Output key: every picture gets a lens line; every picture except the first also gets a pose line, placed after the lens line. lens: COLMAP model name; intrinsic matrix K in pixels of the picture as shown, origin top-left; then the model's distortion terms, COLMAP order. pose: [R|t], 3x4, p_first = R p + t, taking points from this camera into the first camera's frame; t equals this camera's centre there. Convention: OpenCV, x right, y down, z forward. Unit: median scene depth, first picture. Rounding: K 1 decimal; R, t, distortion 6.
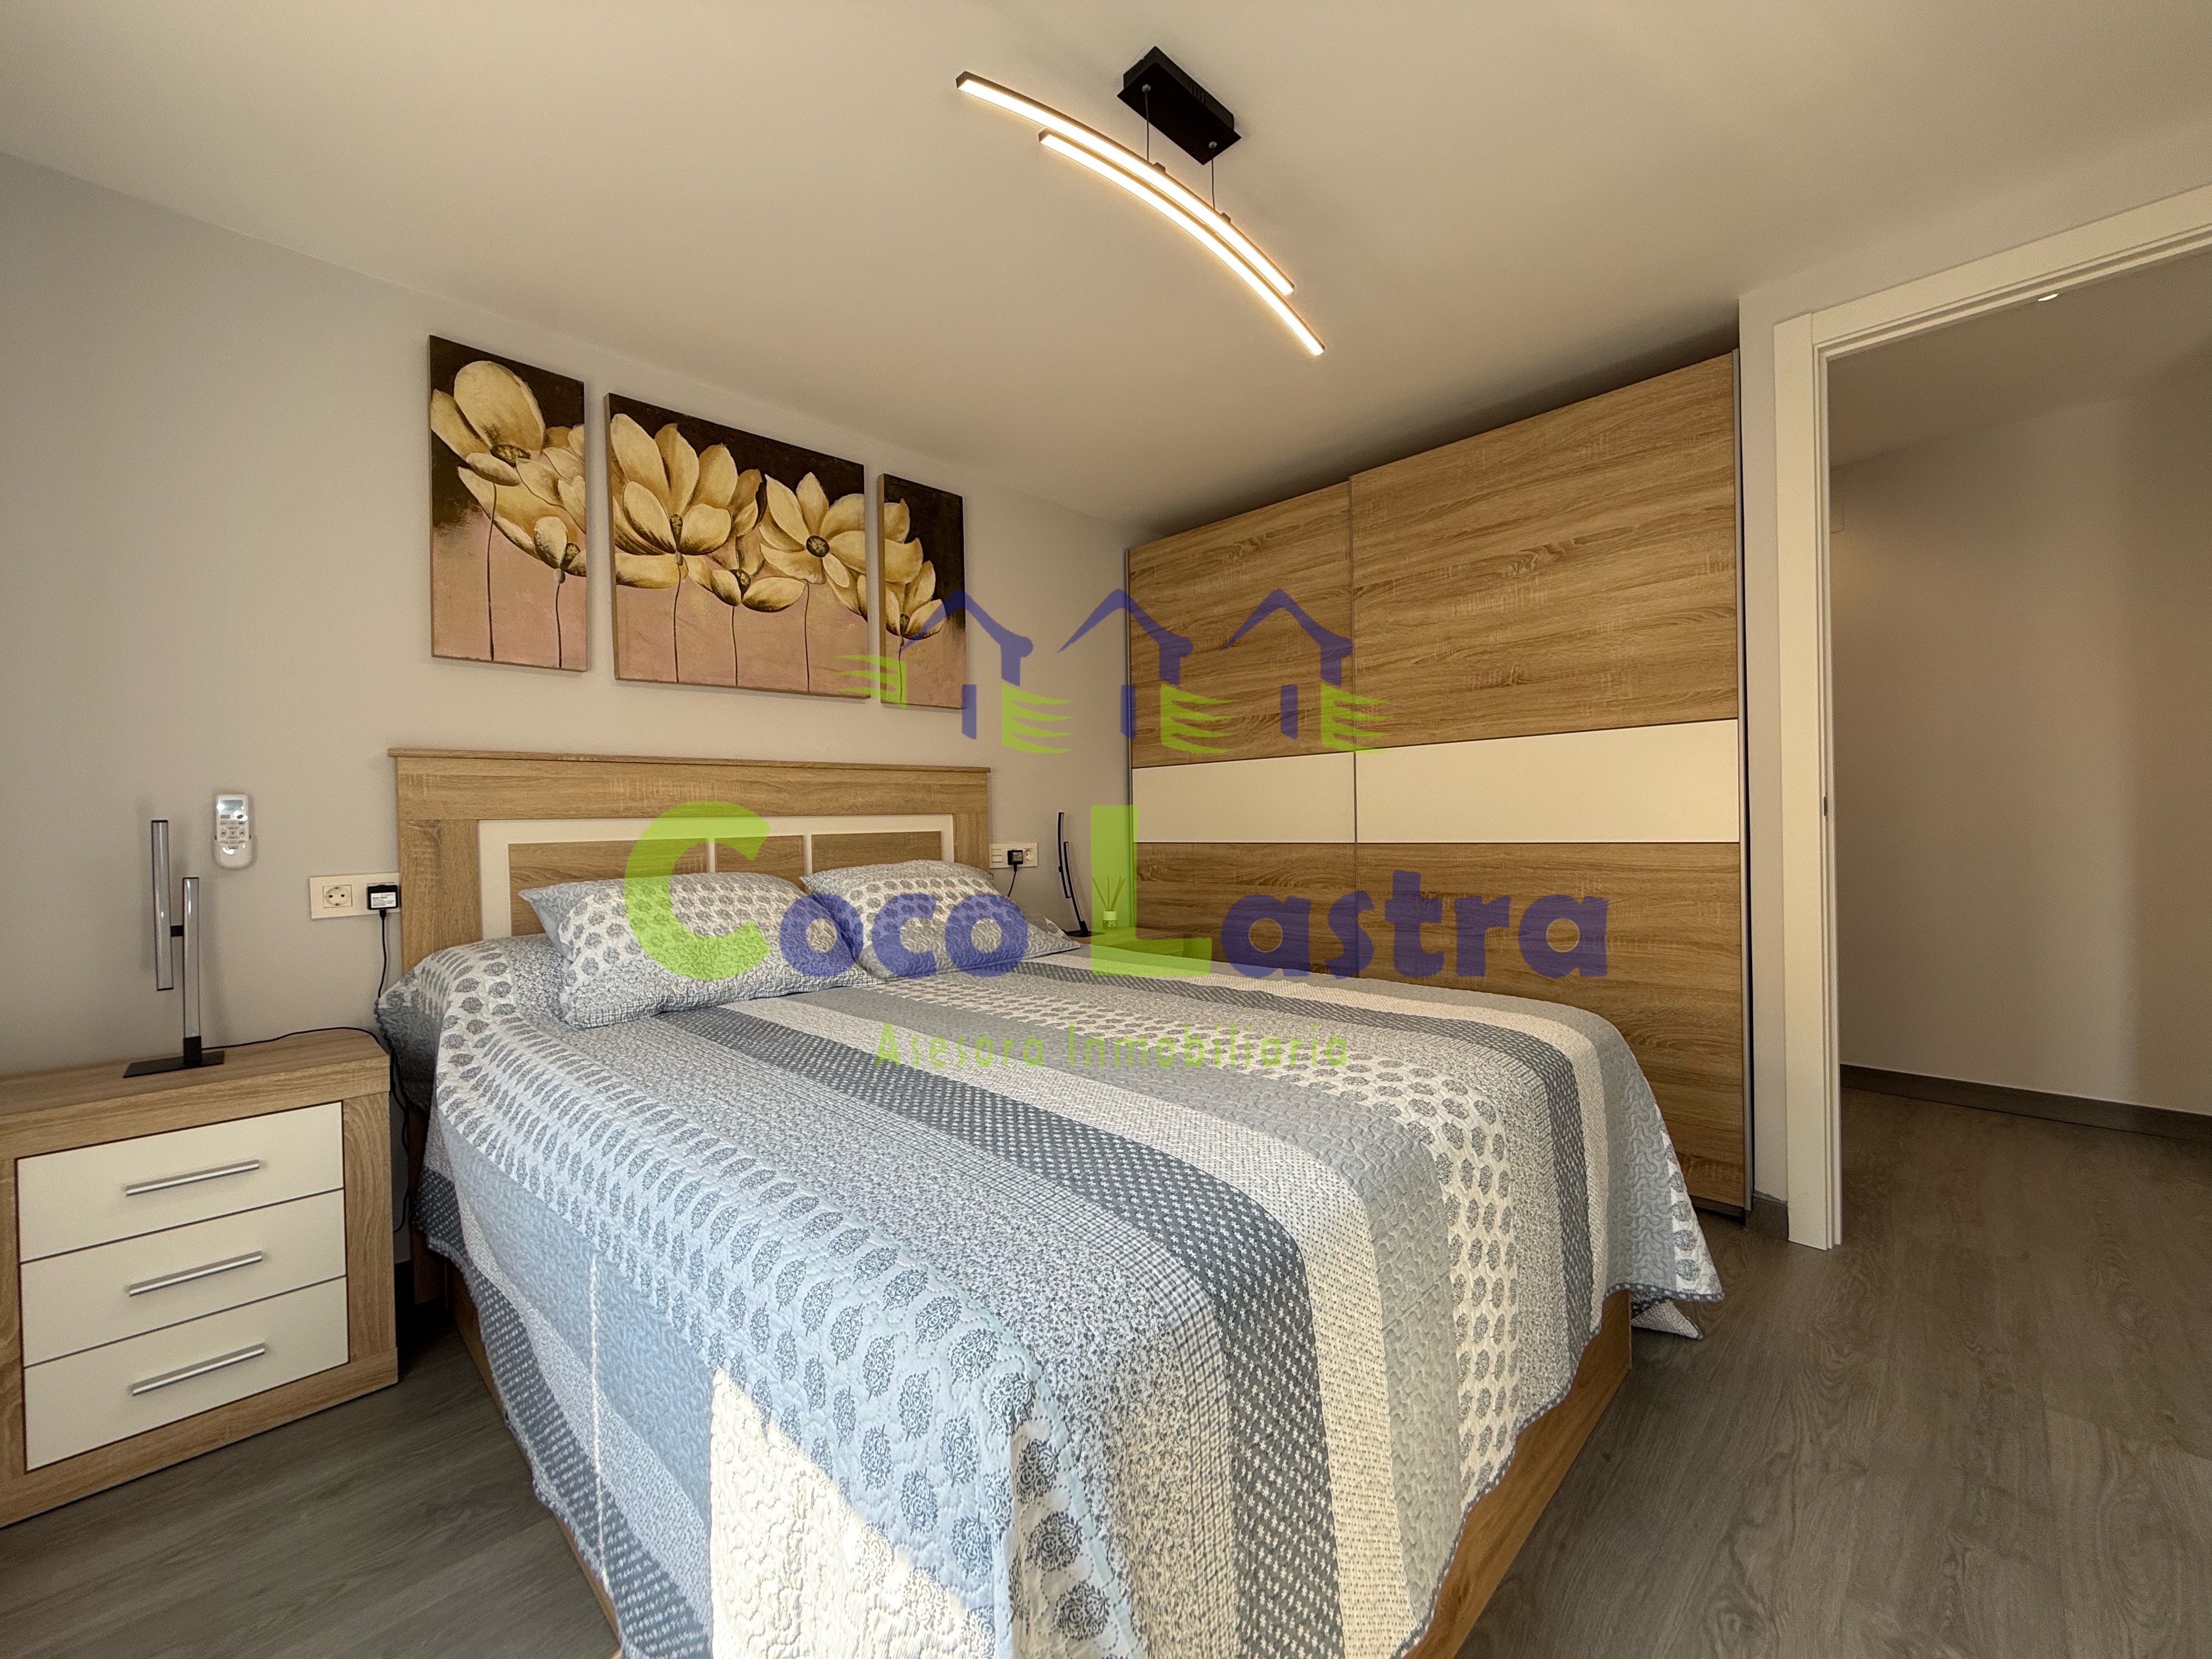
lens RADIAL K [[880.7, 0, 1096.5], [0, 880.7, 831.8], [0, 0, 1]] dist [-0.000159, 0.000108]
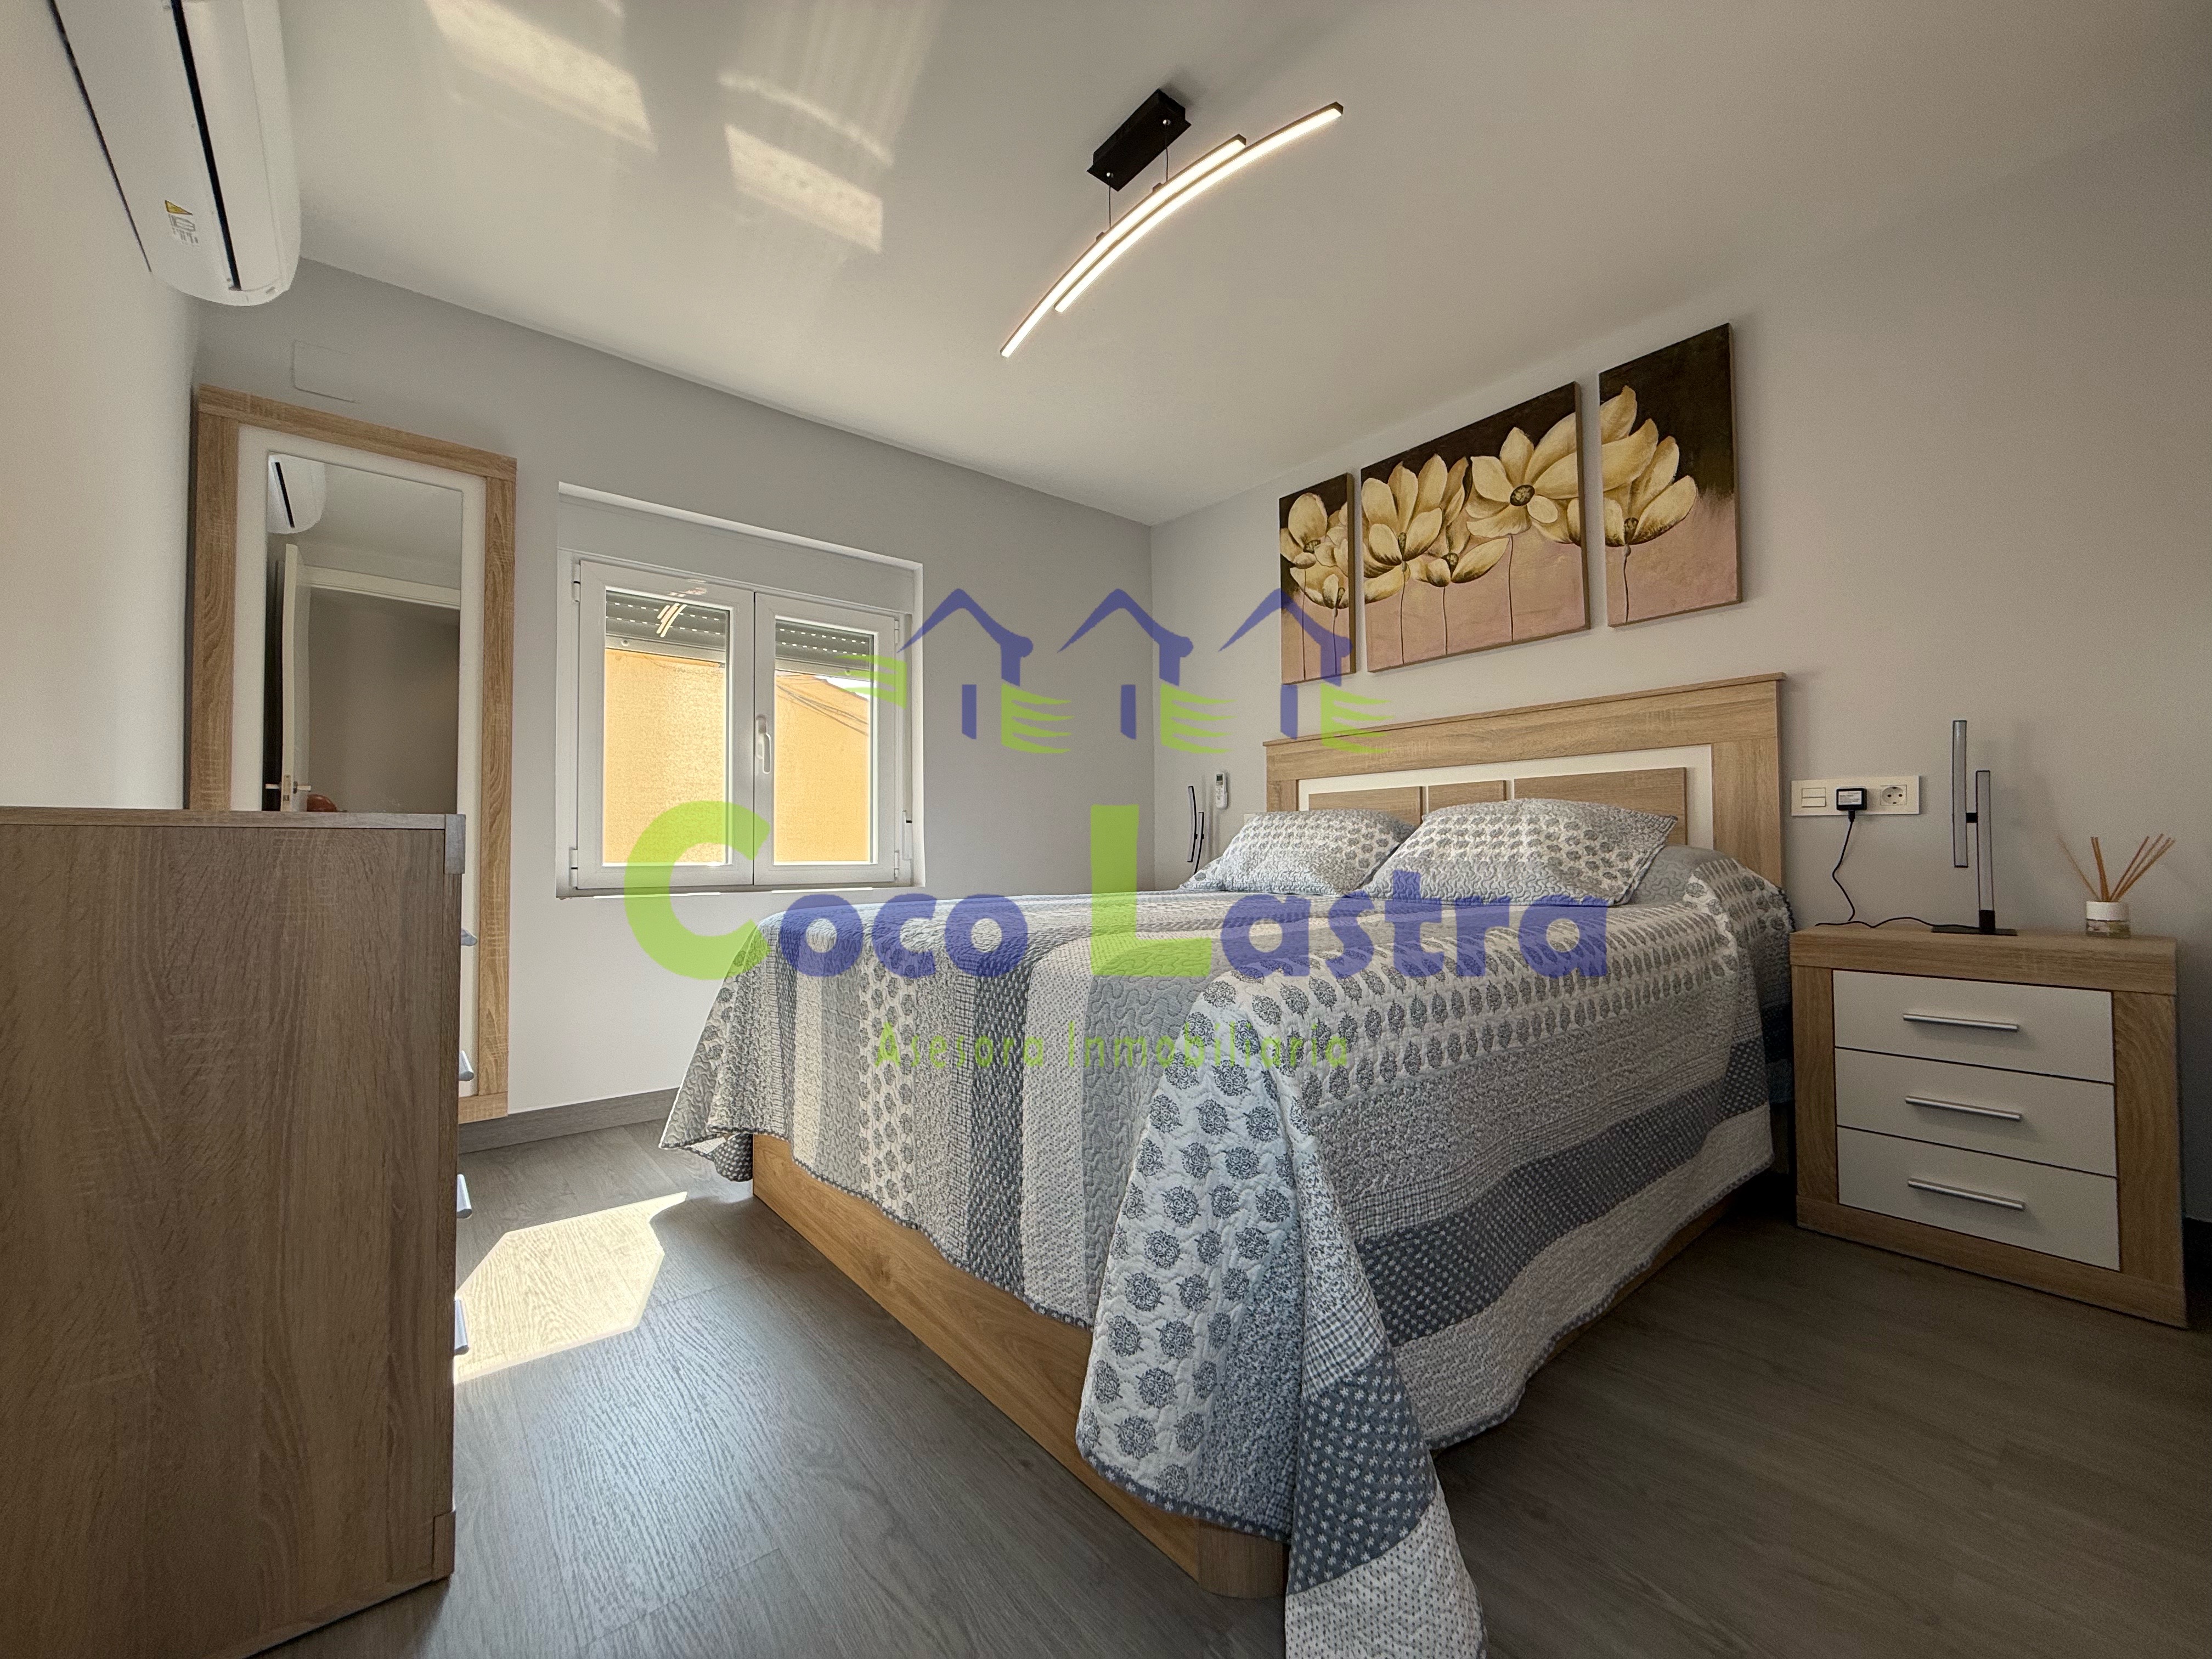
lens RADIAL K [[880.7, 0, 1096.5], [0, 880.7, 831.8], [0, 0, 1]] dist [-0.000159, 0.000108]
pose [[-0.090829, -0.004471, -0.995856, 0.774896], [-0.003579, 0.999985, -0.004163, 0.073645], [0.995860, 0.003186, -0.090844, 0.633412]]
